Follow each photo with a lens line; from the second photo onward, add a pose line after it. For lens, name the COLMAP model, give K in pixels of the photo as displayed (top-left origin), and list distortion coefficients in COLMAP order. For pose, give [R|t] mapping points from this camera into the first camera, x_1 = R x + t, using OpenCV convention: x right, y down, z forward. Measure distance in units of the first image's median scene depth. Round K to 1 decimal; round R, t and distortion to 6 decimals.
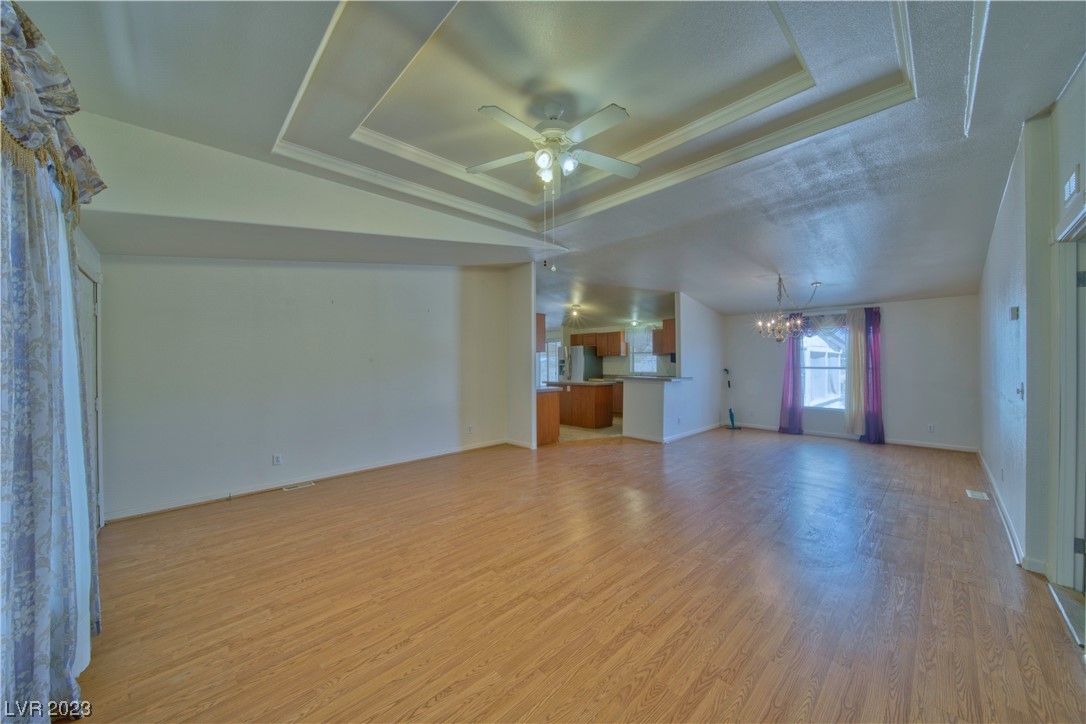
lens RADIAL K [[380.9, 0, 543.4], [0, 380.9, 362.3], [0, 0, 1]] dist [-0.001749, -0.000951]
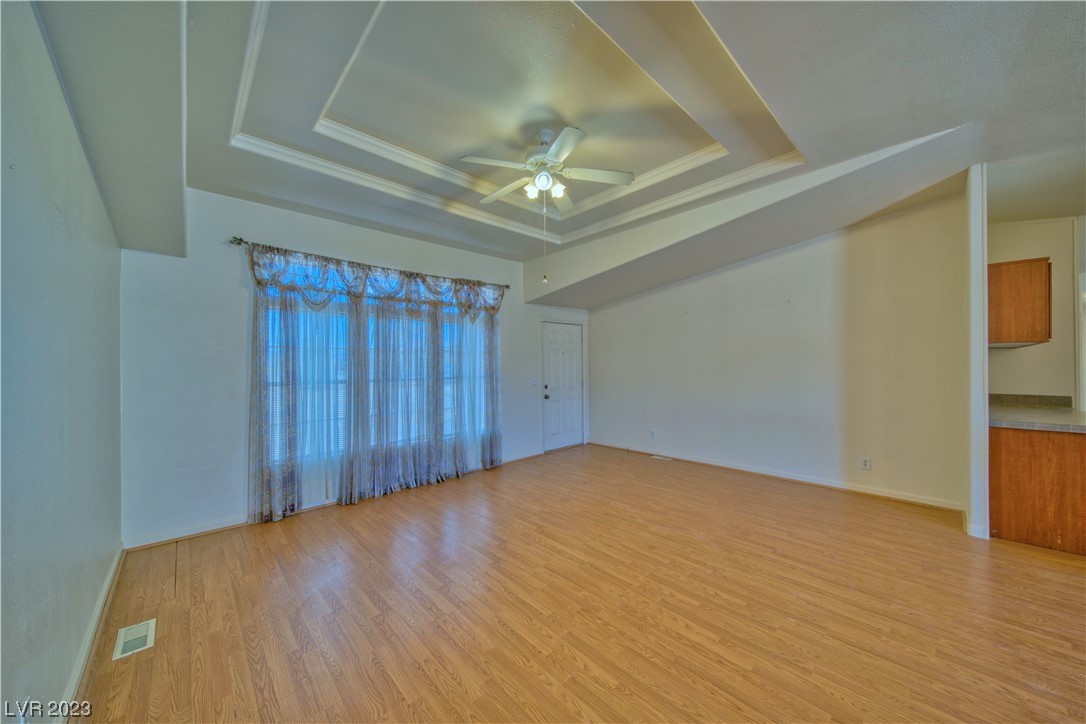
lens RADIAL K [[380.9, 0, 544.3], [0, 380.9, 362.6], [0, 0, 1]] dist [-0.001749, -0.000951]
pose [[-0.007809, 0.004516, -0.999959, 0.600898], [0.005501, 0.999975, 0.004474, -0.010135], [0.999954, -0.005466, -0.007834, 0.539983]]
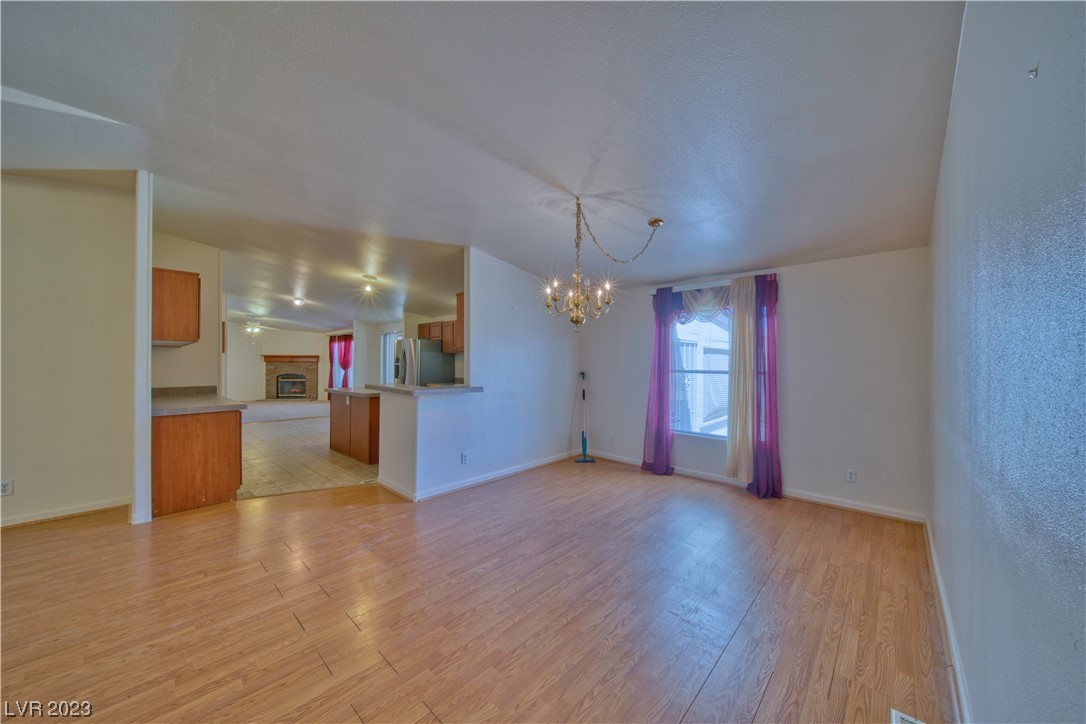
lens RADIAL K [[380.9, 0, 543.3], [0, 380.9, 363.1], [0, 0, 1]] dist [-0.001749, -0.000951]
pose [[0.998110, 0.006985, 0.061050, 0.627779], [-0.007217, 0.999968, 0.003581, -0.001301], [-0.061023, -0.004014, 0.998128, 0.547475]]
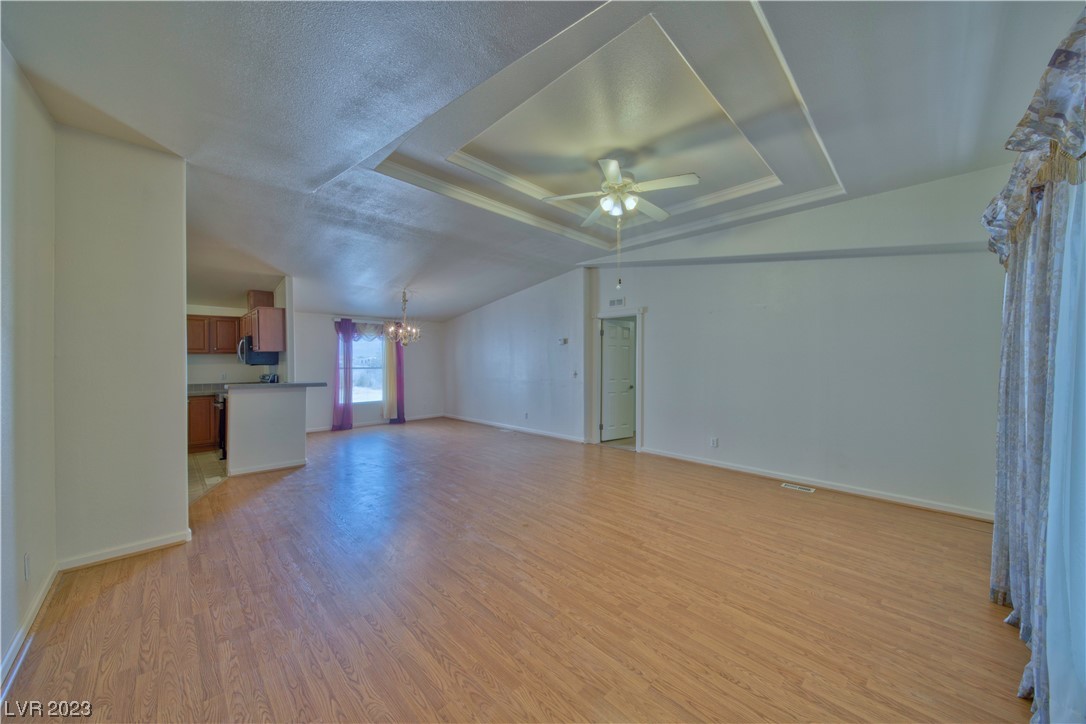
lens RADIAL K [[380.9, 0, 541.9], [0, 380.9, 364.8], [0, 0, 1]] dist [-0.001749, -0.000951]
pose [[-0.015811, -0.006810, 0.999852, -0.657312], [0.006354, 0.999956, 0.006911, -0.000259], [-0.999855, 0.006463, -0.015767, 0.684420]]
